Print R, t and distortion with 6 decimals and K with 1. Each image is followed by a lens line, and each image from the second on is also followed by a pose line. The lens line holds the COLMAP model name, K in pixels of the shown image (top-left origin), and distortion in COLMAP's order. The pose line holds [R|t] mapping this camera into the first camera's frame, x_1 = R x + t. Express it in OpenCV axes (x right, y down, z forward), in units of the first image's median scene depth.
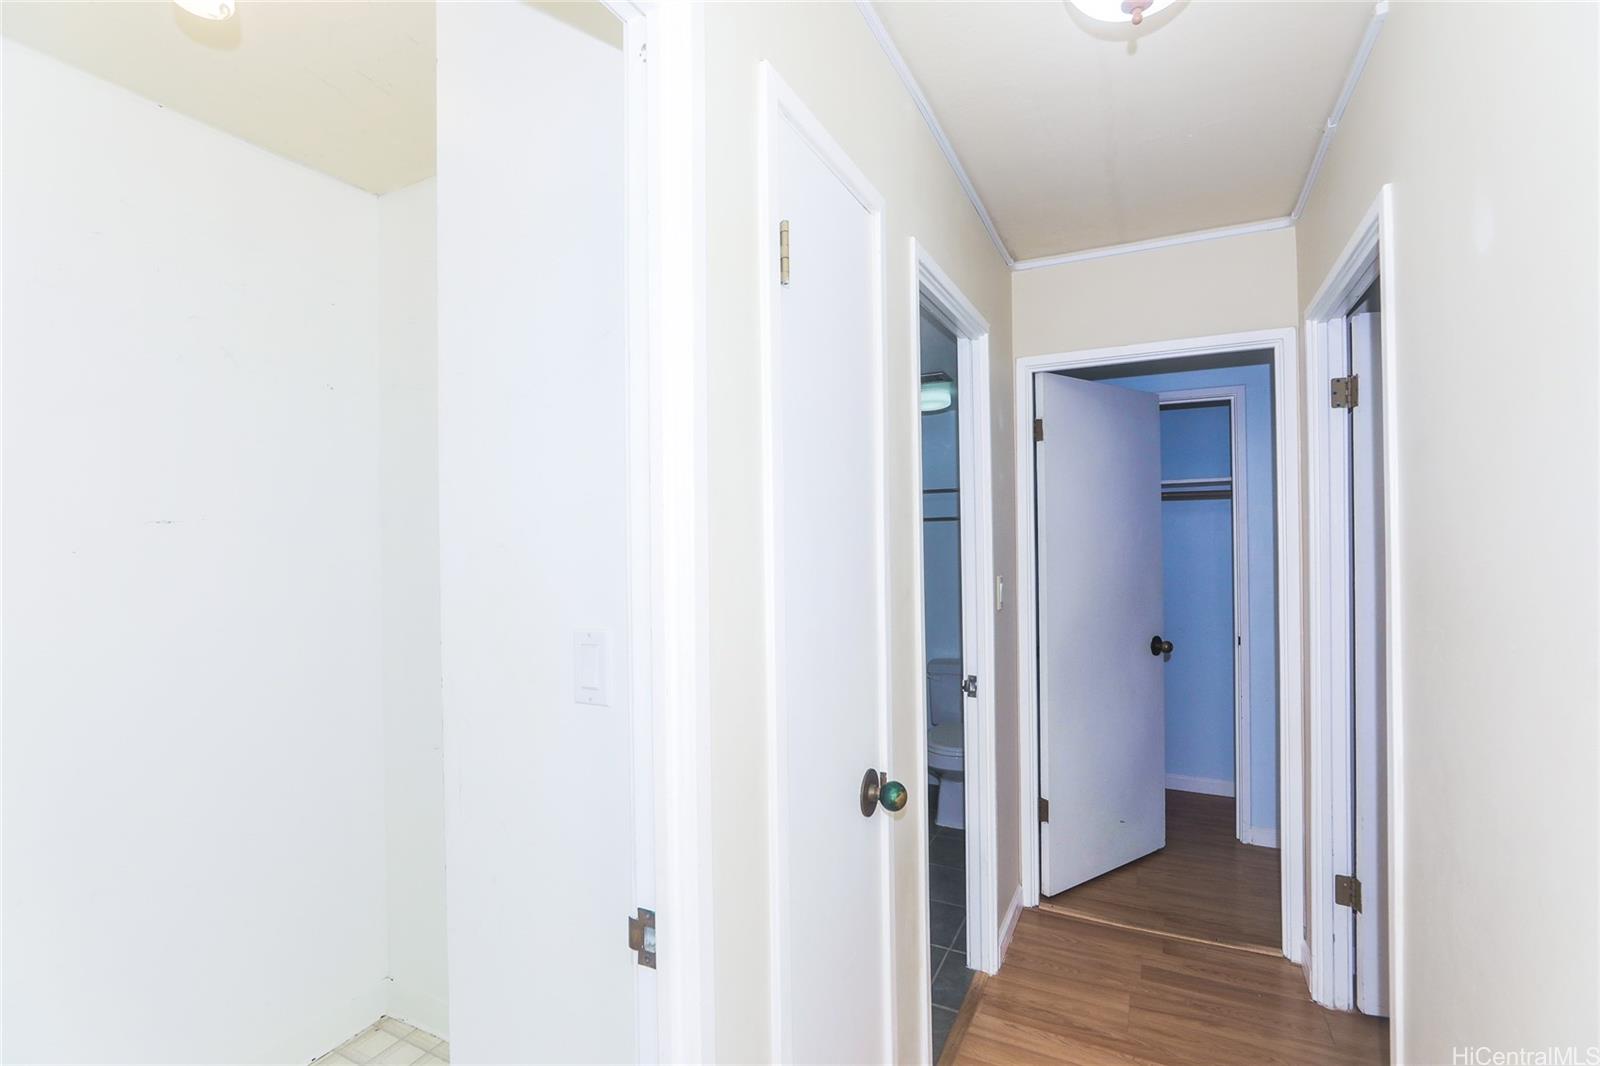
lens RADIAL K [[727.3, 0, 800.0], [0, 727.3, 533.0], [0, 0, 1]] dist [-0.027101, 0.012950]
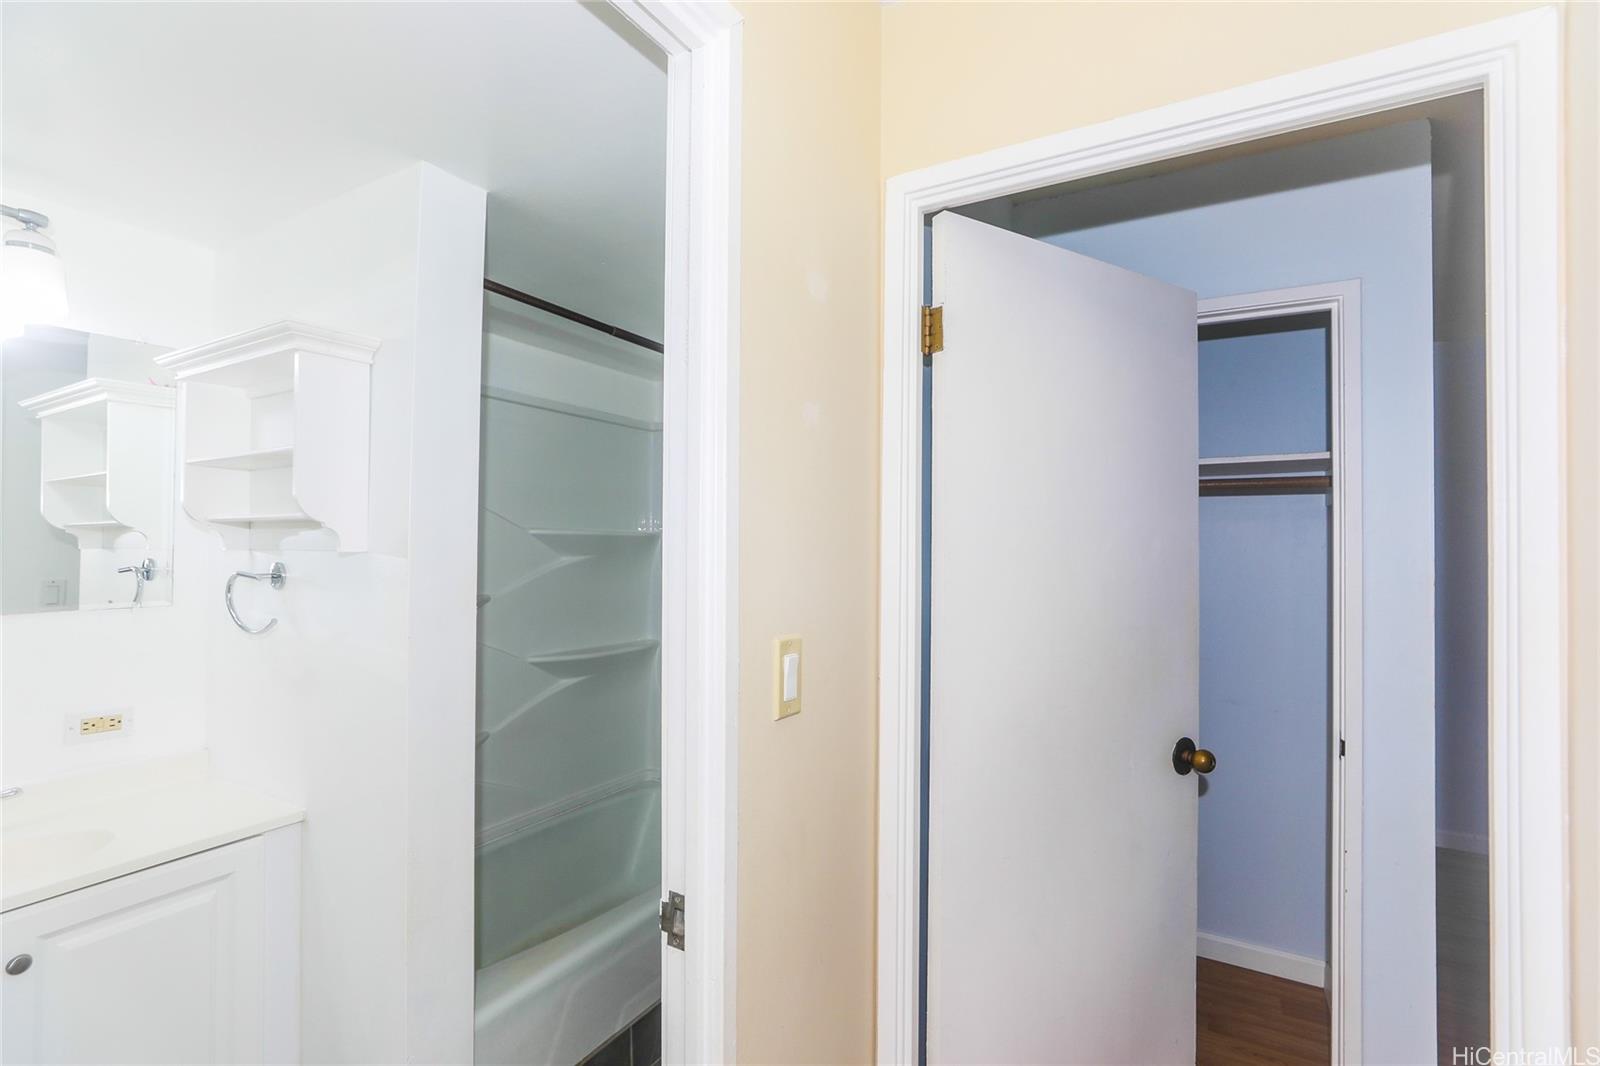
lens RADIAL K [[723.9, 0, 768.8], [0, 723.9, 525.5], [0, 0, 1]] dist [-0.019540, -0.000069]
pose [[0.996044, 0.024904, -0.085298, 0.219575], [-0.026792, 0.999419, -0.021063, 0.001626], [0.084724, 0.023265, 0.996133, 0.423564]]
